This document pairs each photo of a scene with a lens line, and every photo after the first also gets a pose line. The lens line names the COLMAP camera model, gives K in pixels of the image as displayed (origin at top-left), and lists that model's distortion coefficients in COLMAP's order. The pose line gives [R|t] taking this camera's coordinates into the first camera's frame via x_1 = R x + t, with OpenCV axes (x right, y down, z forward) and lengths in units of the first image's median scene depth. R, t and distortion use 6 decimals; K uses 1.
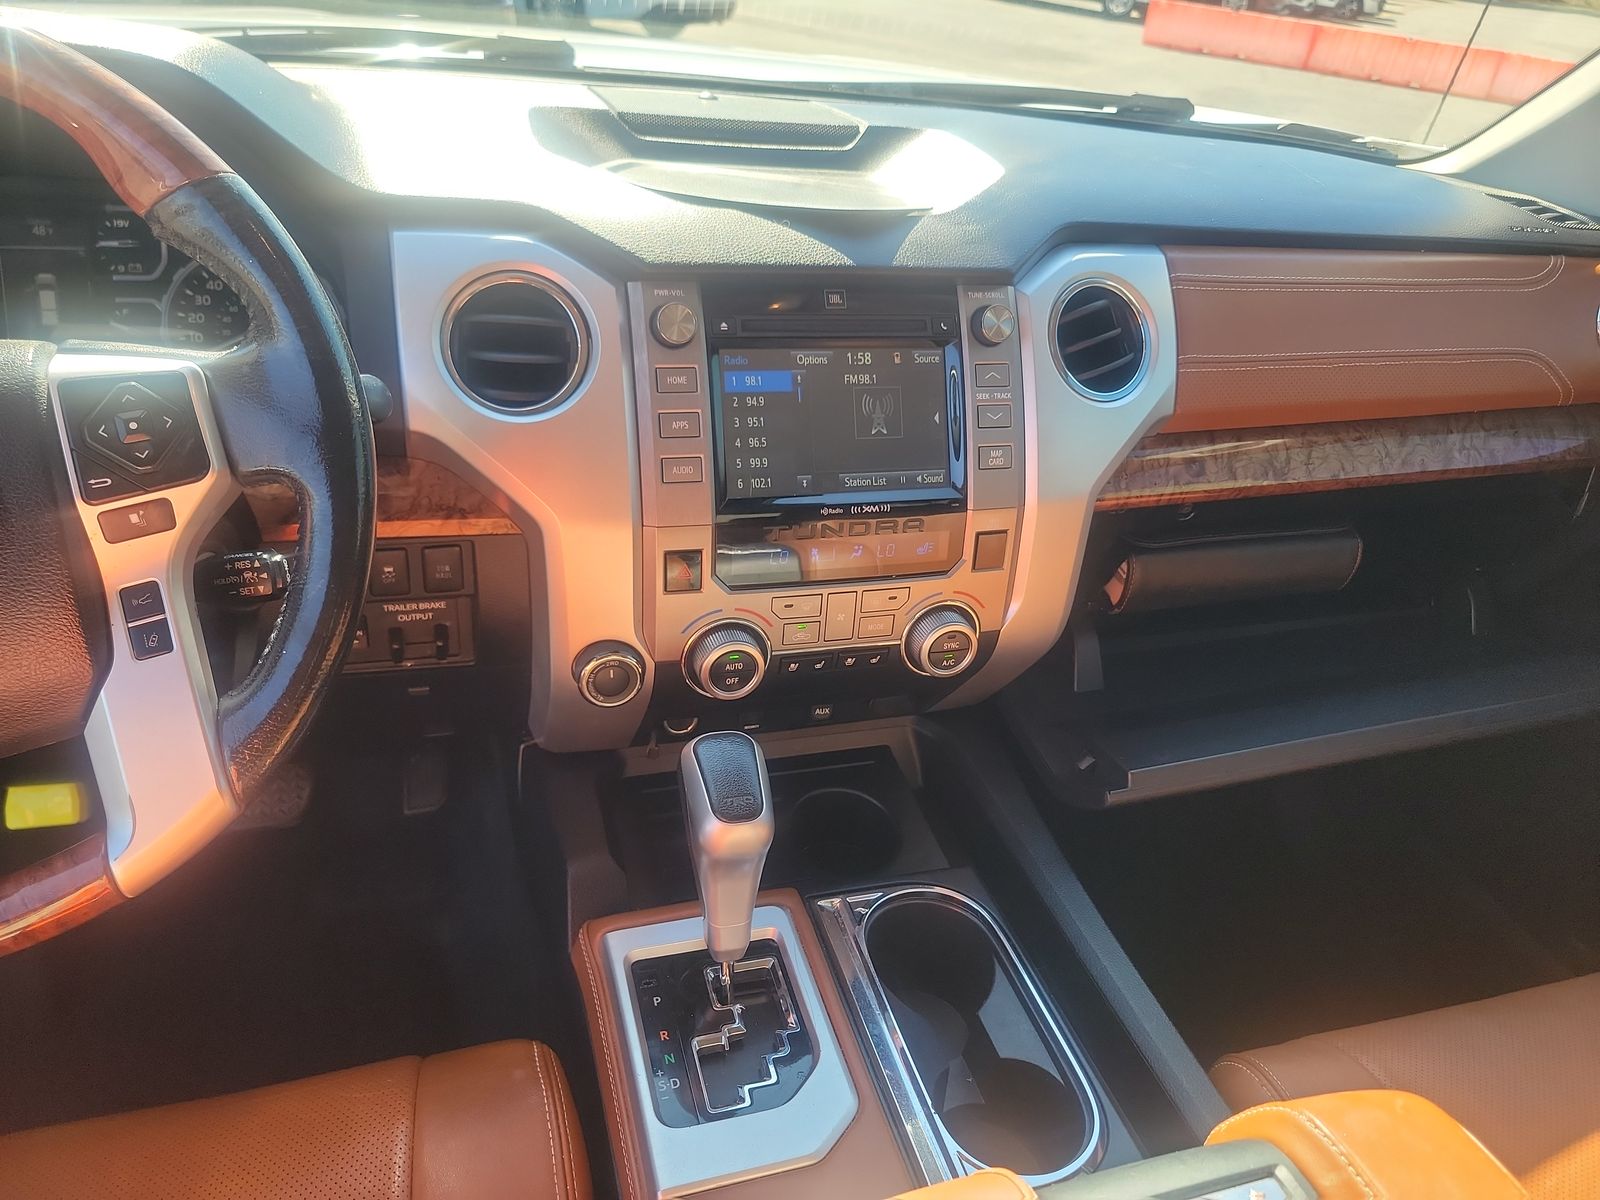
lens RADIAL K [[1110.2, 0, 795.4], [0, 1110.2, 590.5], [0, 0, 1]] dist [0.034208, -0.017015]
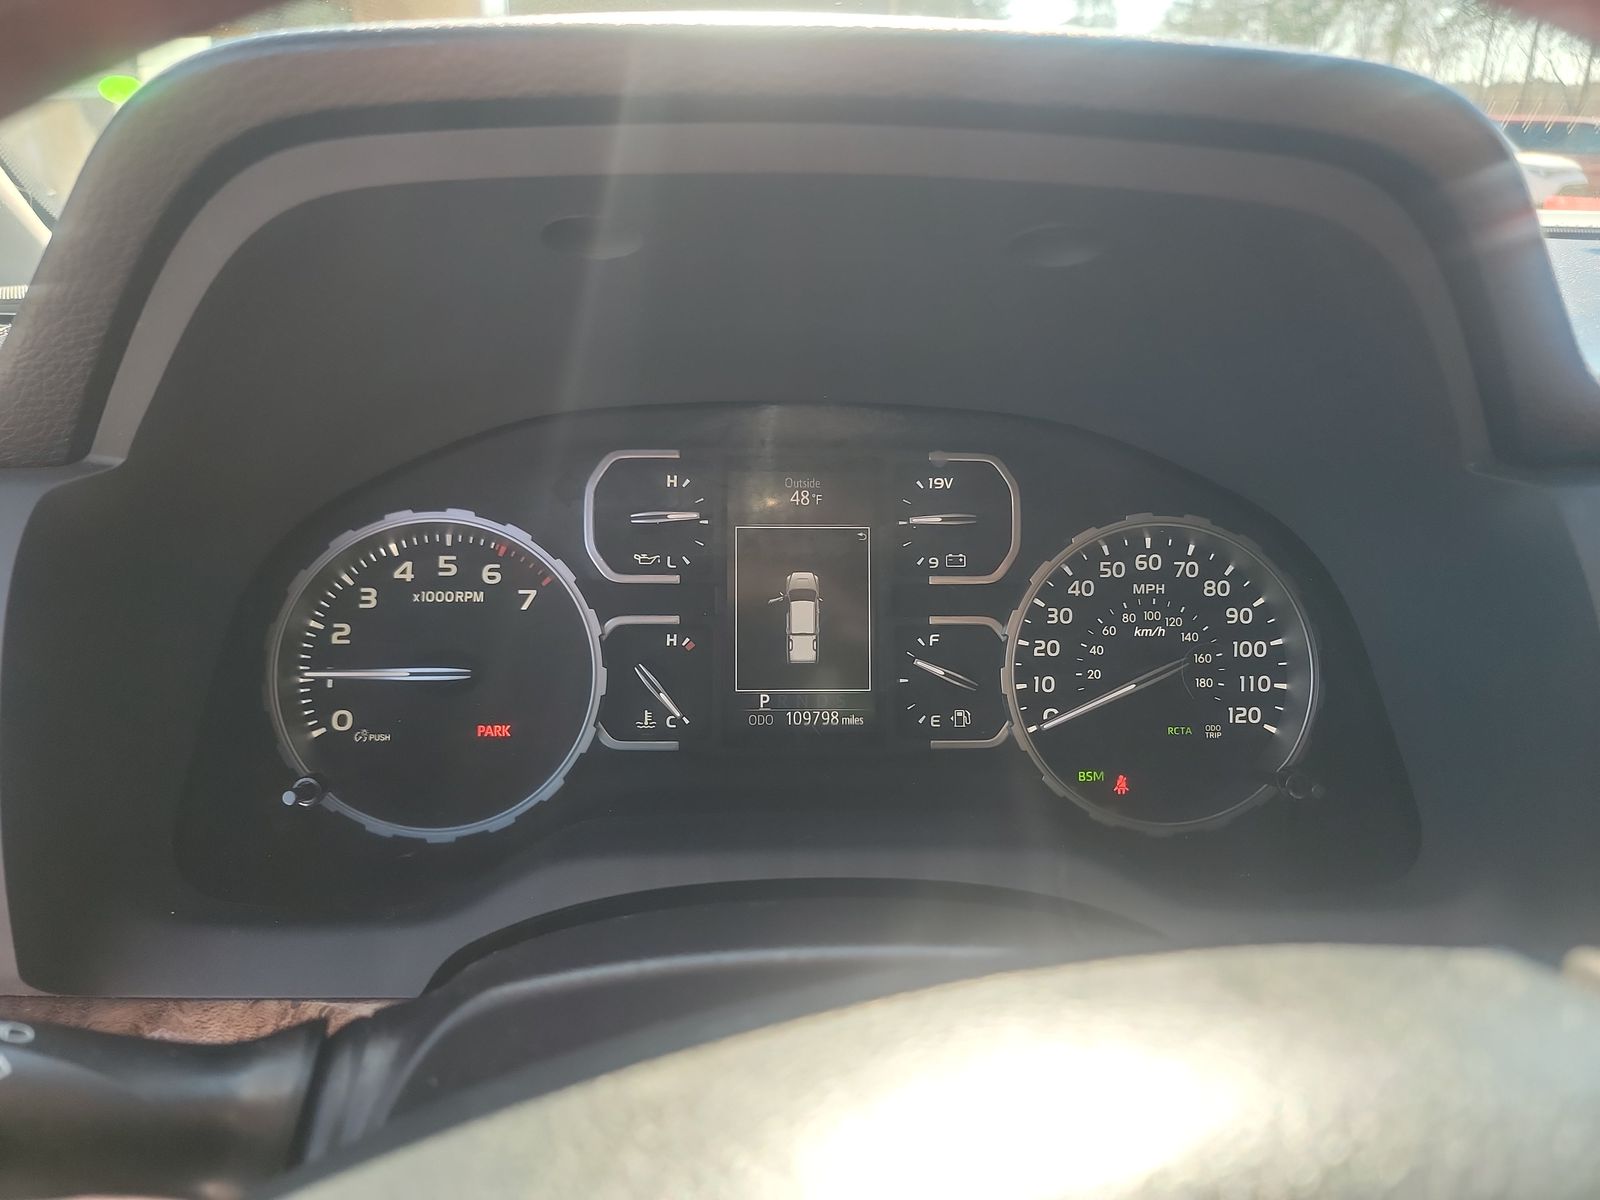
lens RADIAL K [[1110.2, 0, 800.3], [0, 1110.2, 600.2], [0, 0, 1]] dist [0.034208, -0.017015]
pose [[0.964948, 0.011228, -0.262200, -0.531014], [-0.055077, 0.985499, -0.160496, -0.181177], [0.256595, 0.169312, 0.951574, 0.479493]]
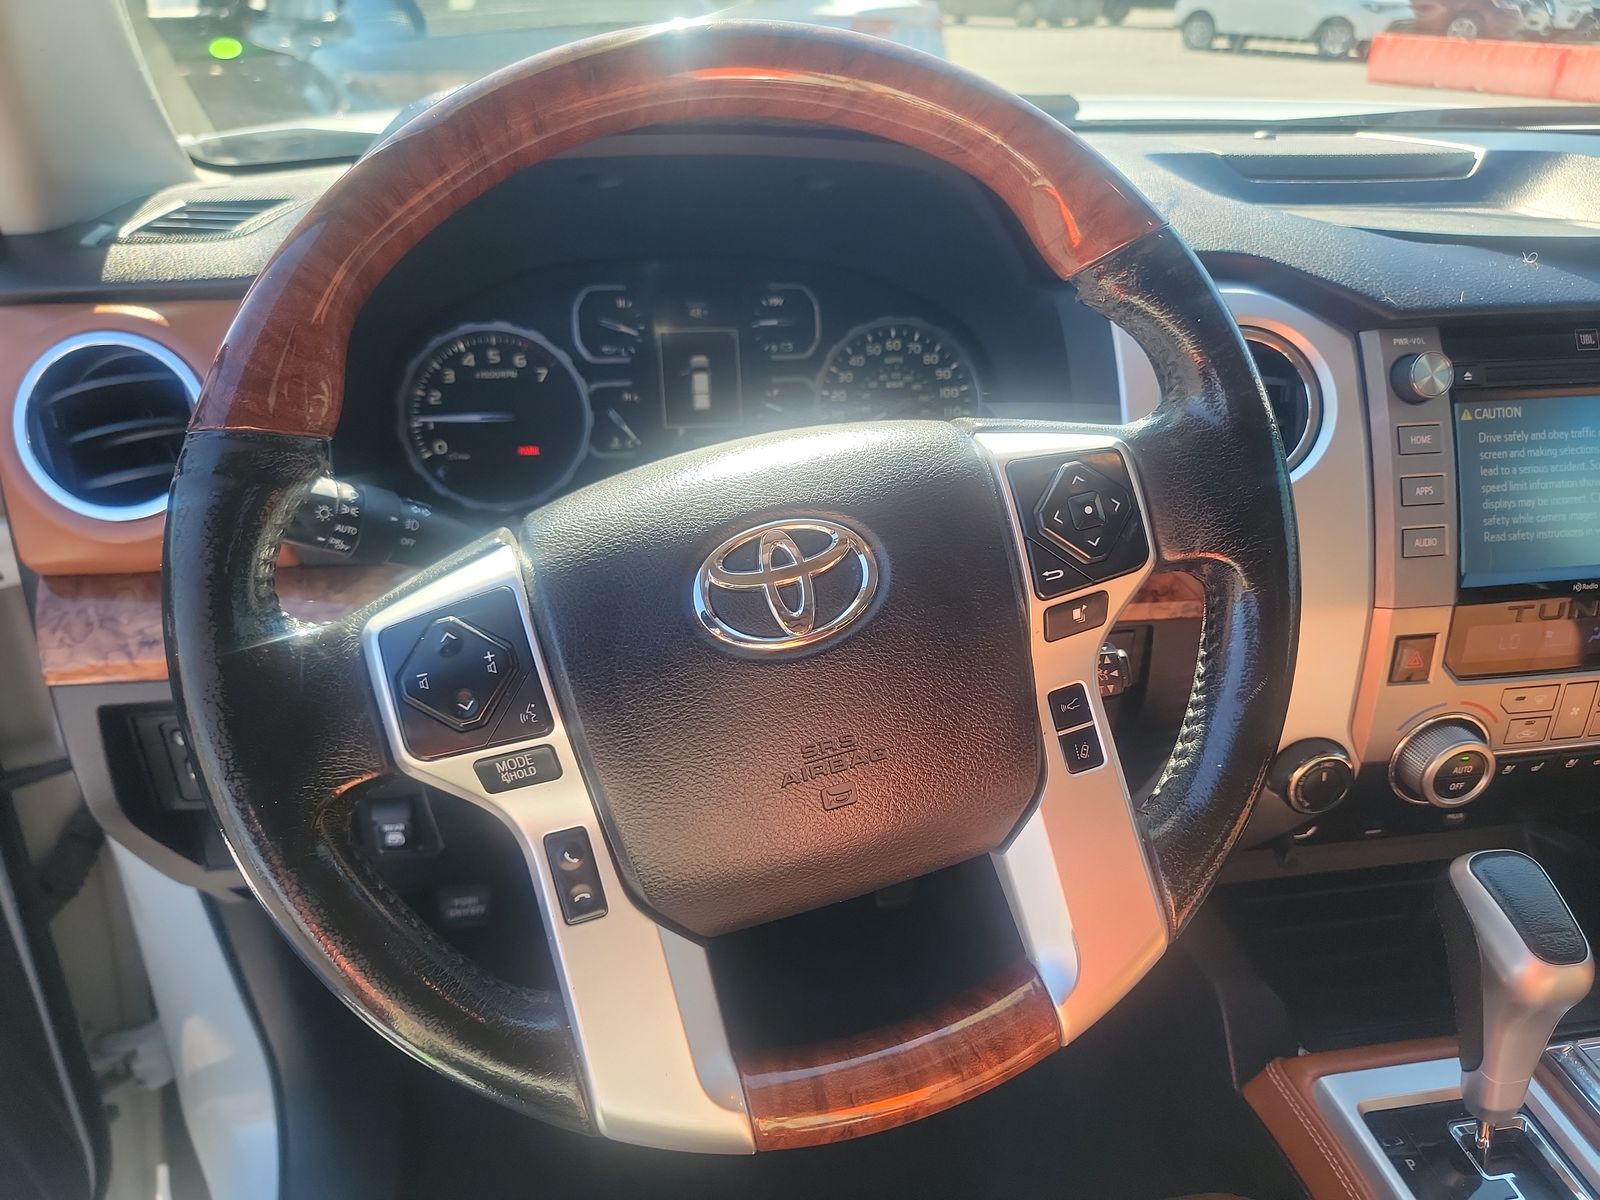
lens RADIAL K [[1110.2, 0, 812.7], [0, 1110.2, 615.5], [0, 0, 1]] dist [0.034208, -0.017015]
pose [[0.988958, -0.008688, -0.147940, -0.435539], [0.003187, 0.999296, -0.037378, -0.020033], [0.148161, 0.036494, 0.988290, 0.065331]]
